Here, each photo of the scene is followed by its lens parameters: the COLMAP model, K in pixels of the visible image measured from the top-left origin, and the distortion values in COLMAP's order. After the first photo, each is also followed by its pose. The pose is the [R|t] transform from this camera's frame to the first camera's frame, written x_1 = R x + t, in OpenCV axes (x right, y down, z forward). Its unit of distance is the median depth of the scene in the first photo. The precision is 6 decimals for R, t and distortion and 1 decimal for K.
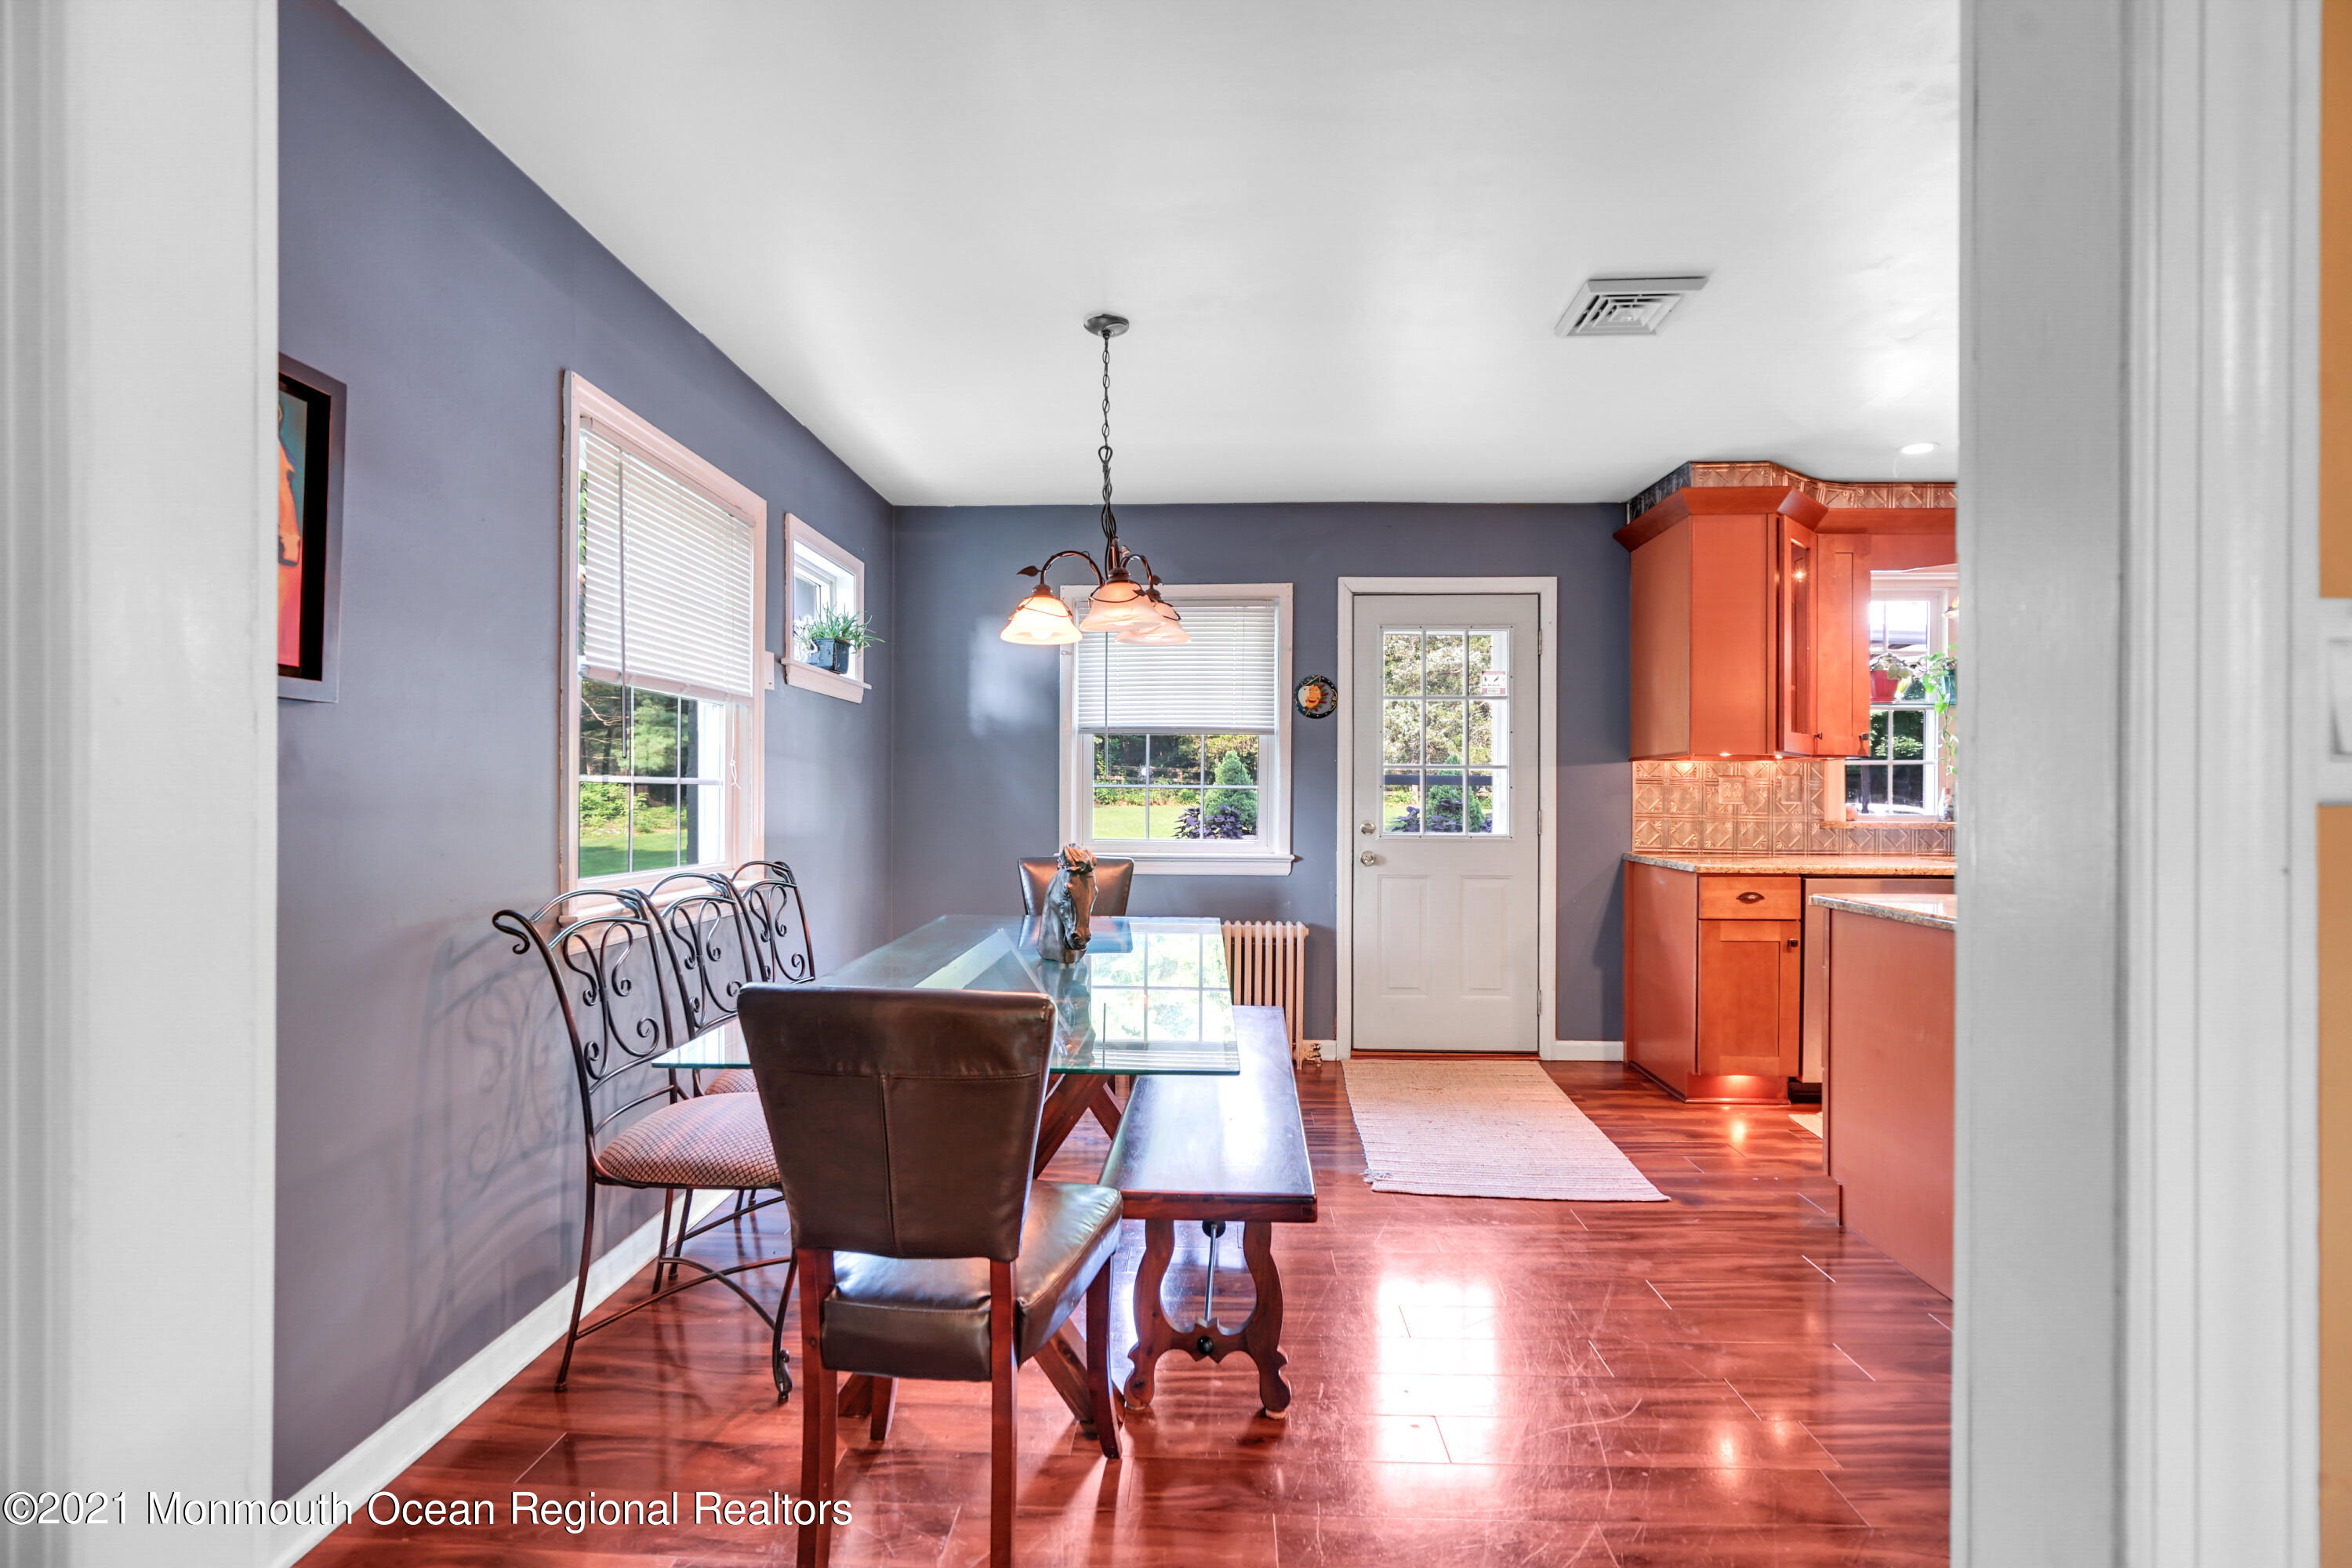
lens RADIAL K [[1054.5, 0, 1178.8], [0, 1054.5, 796.3], [0, 0, 1]] dist [-0.008099, 0.004463]
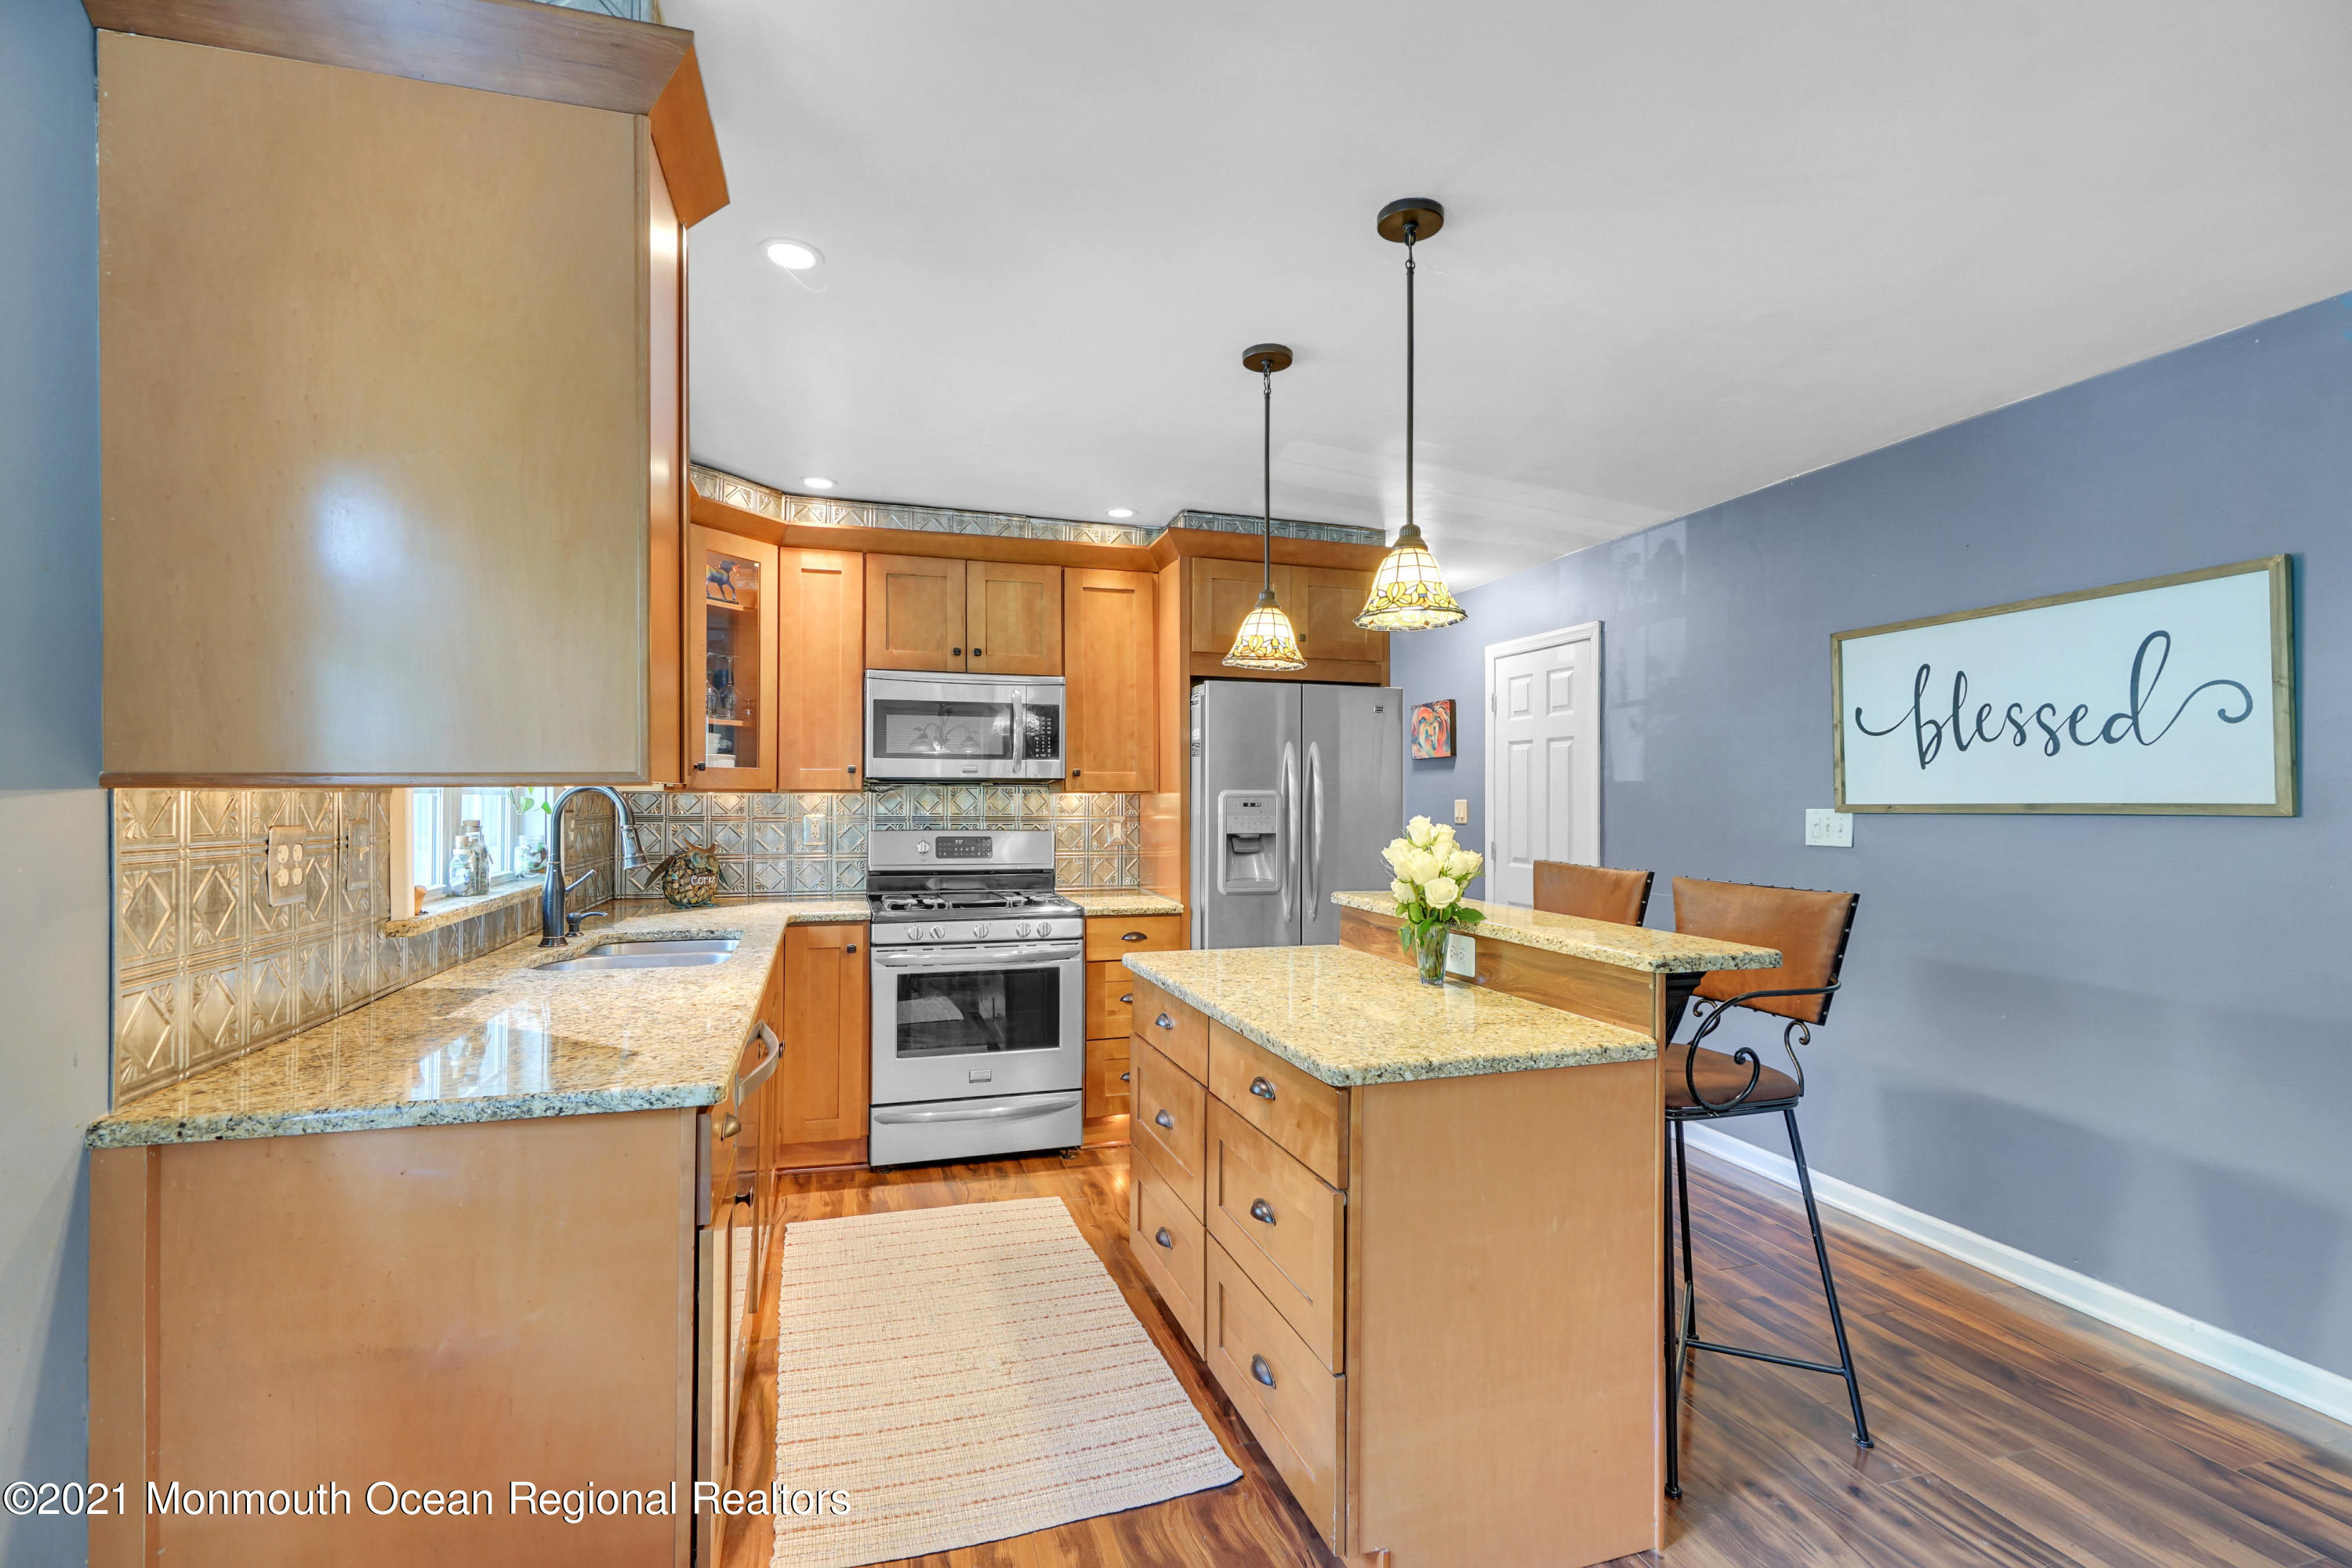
lens RADIAL K [[1054.5, 0, 1178.8], [0, 1054.5, 796.3], [0, 0, 1]] dist [-0.008099, 0.004463]
pose [[-0.332533, -0.005819, 0.943074, 0.074198], [-0.002690, 0.999983, 0.005222, -0.032979], [-0.943088, -0.000801, -0.332543, 0.827782]]
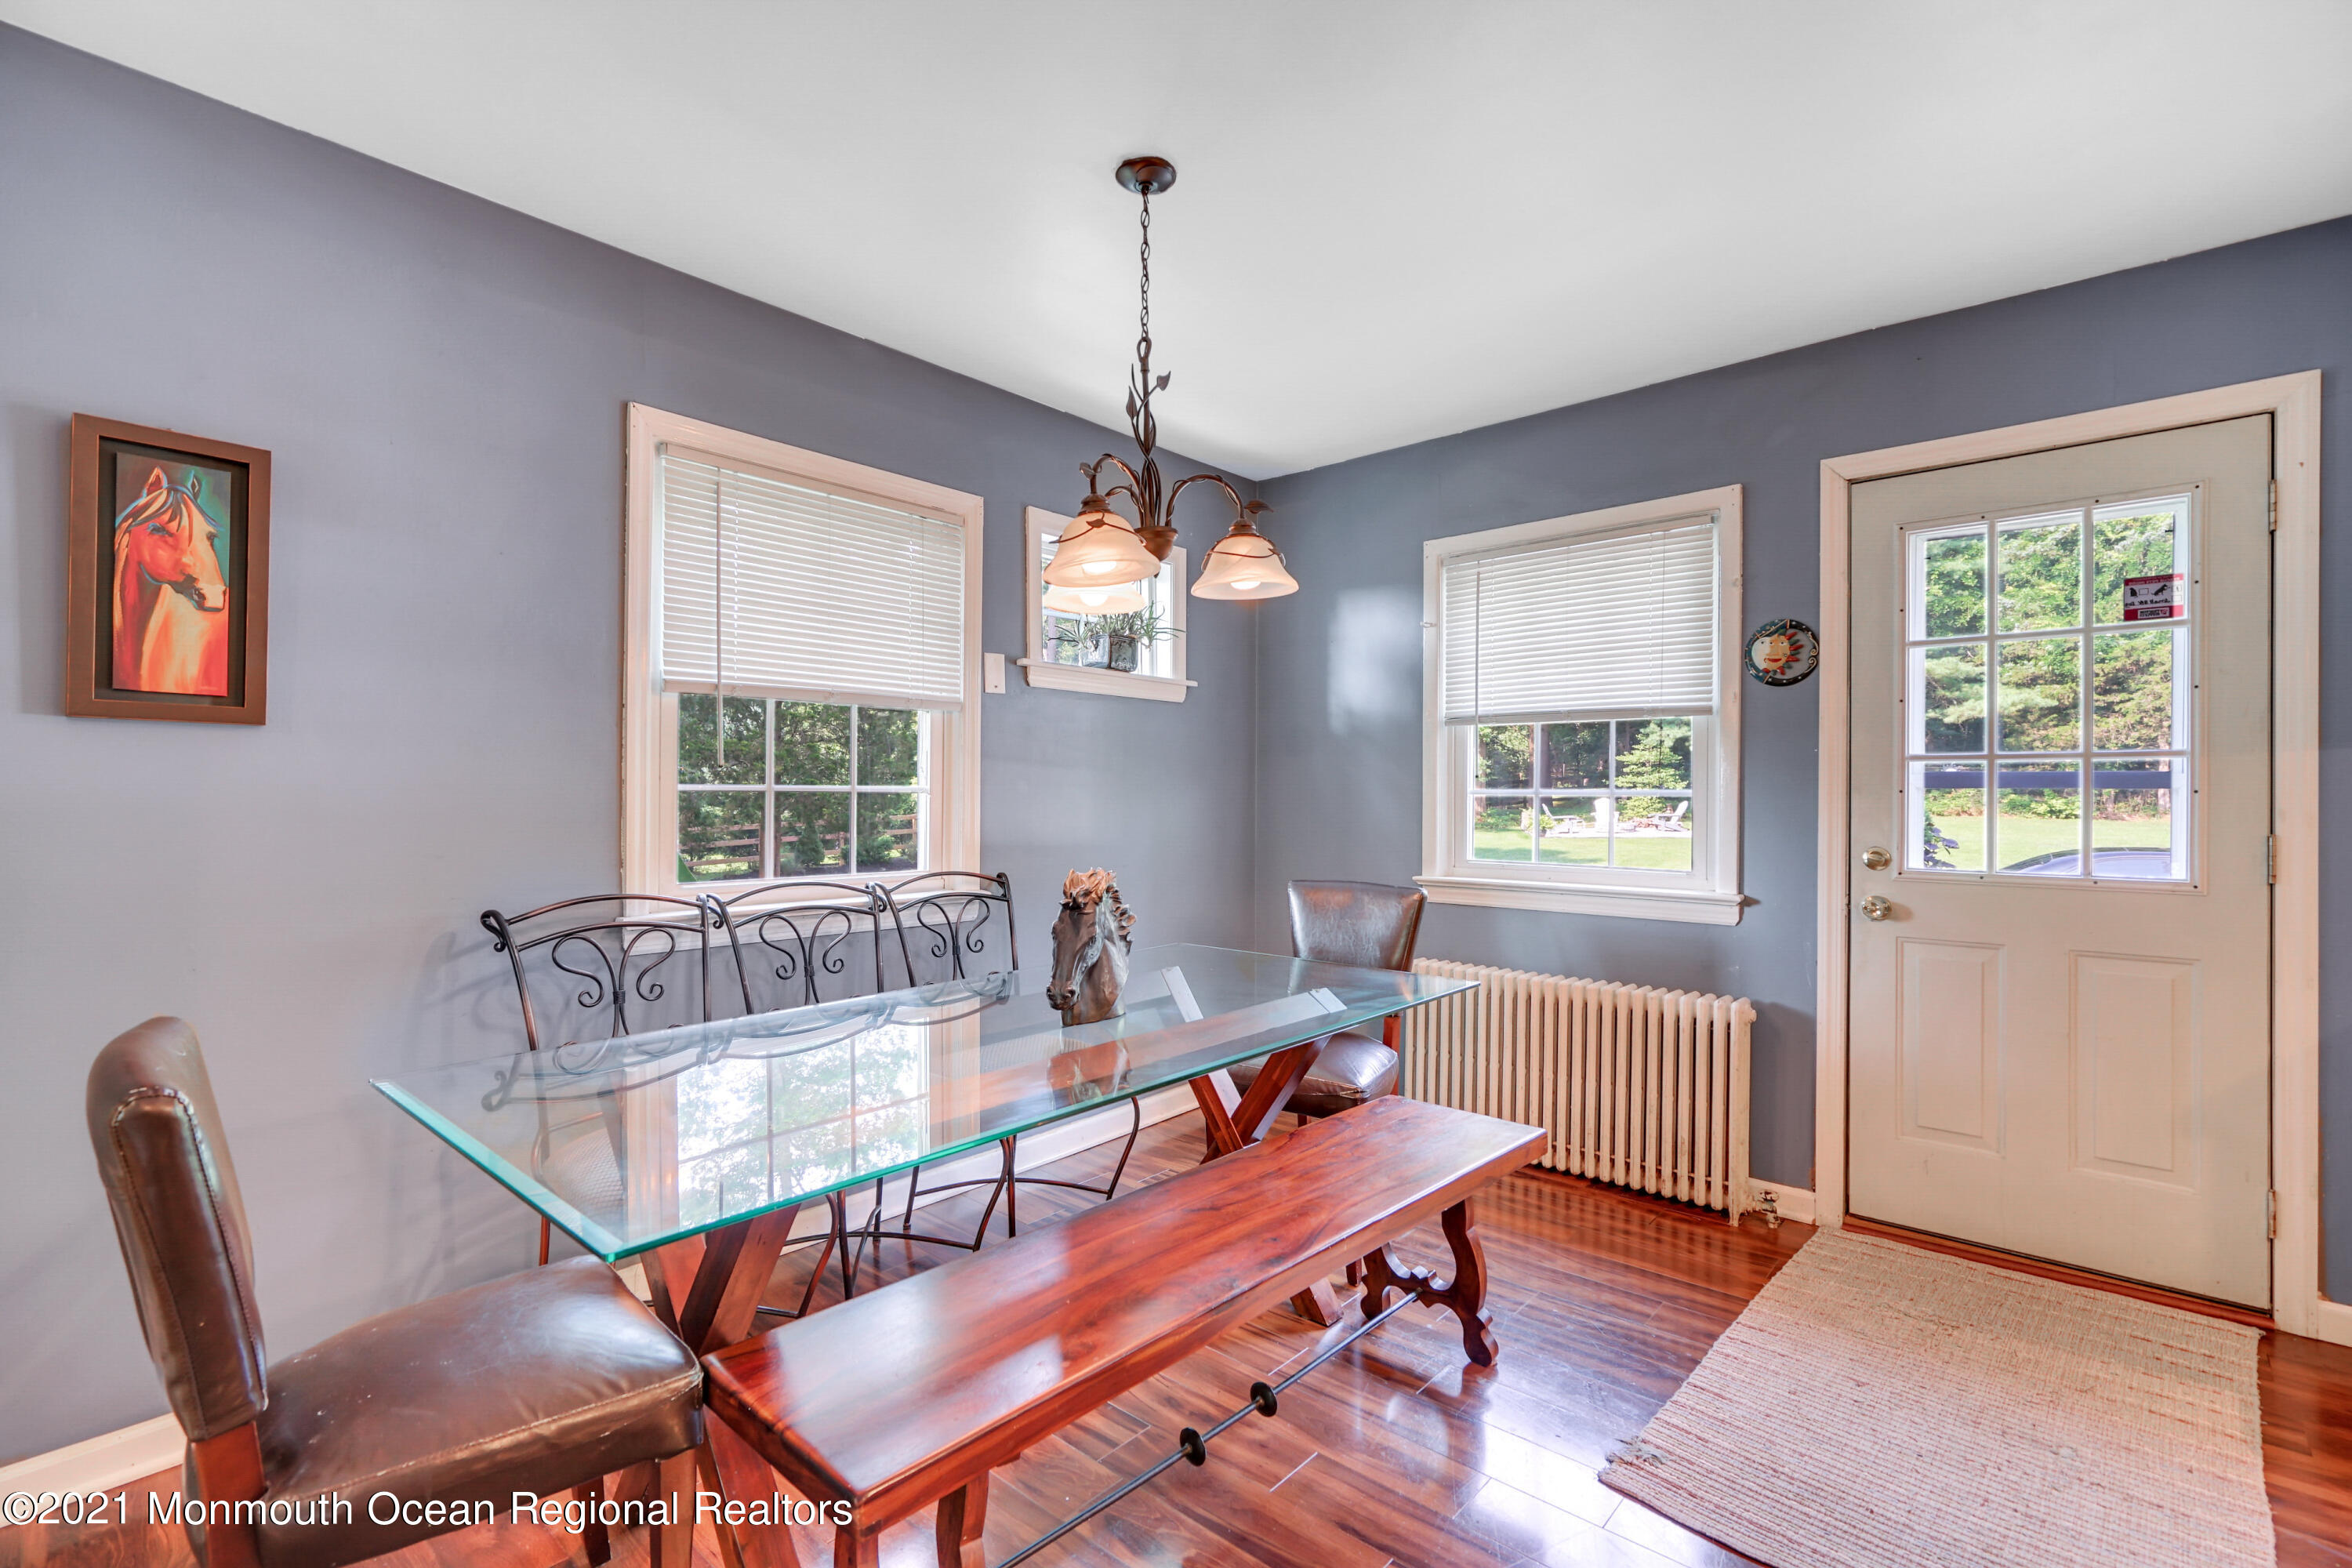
lens RADIAL K [[1054.5, 0, 1178.8], [0, 1054.5, 796.3], [0, 0, 1]] dist [-0.008099, 0.004463]
pose [[0.768408, -0.000832, -0.639960, 0.262968], [-0.002358, 0.999989, -0.004131, -0.002729], [0.639956, 0.004684, 0.768397, 0.273520]]
